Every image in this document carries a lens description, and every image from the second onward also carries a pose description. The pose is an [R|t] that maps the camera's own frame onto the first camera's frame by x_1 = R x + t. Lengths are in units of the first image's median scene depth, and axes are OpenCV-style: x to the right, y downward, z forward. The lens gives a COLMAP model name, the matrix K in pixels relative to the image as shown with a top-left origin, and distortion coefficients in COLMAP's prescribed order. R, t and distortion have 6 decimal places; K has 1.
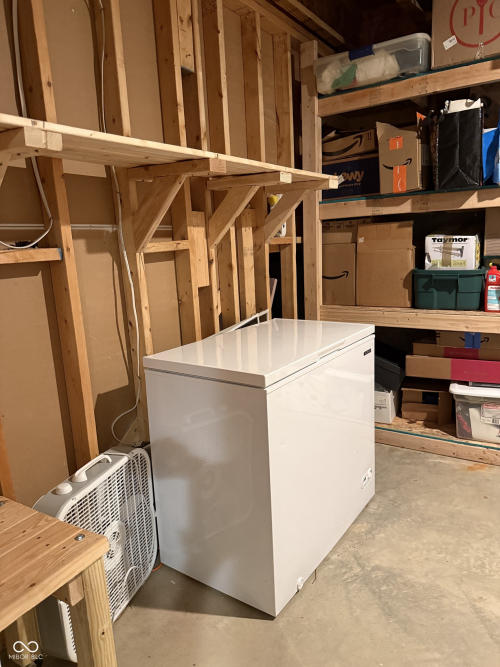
lens RADIAL K [[472.6, 0, 249.3], [0, 472.6, 333.5], [0, 0, 1]] dist [-0.011497, 0.000368]
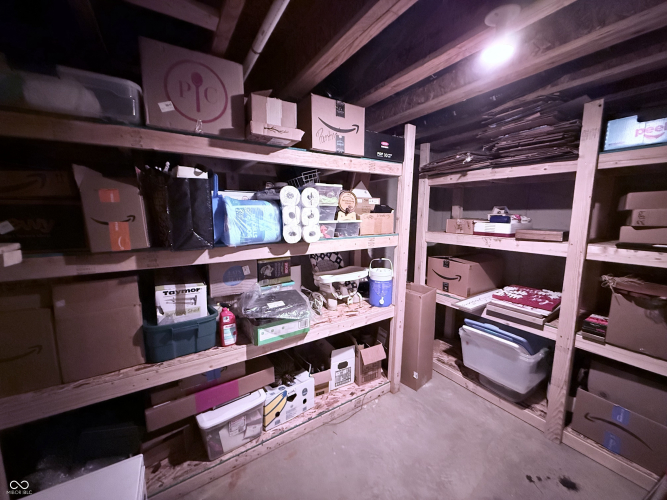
lens RADIAL K [[267.0, 0, 331.9], [0, 267.0, 250.2], [0, 0, 1]] dist [0.001353, -0.000444]
pose [[0.415690, -0.077967, 0.906158, 0.032812], [0.153507, 0.988040, 0.014593, -0.247471], [-0.896458, 0.133036, 0.422687, 0.441514]]
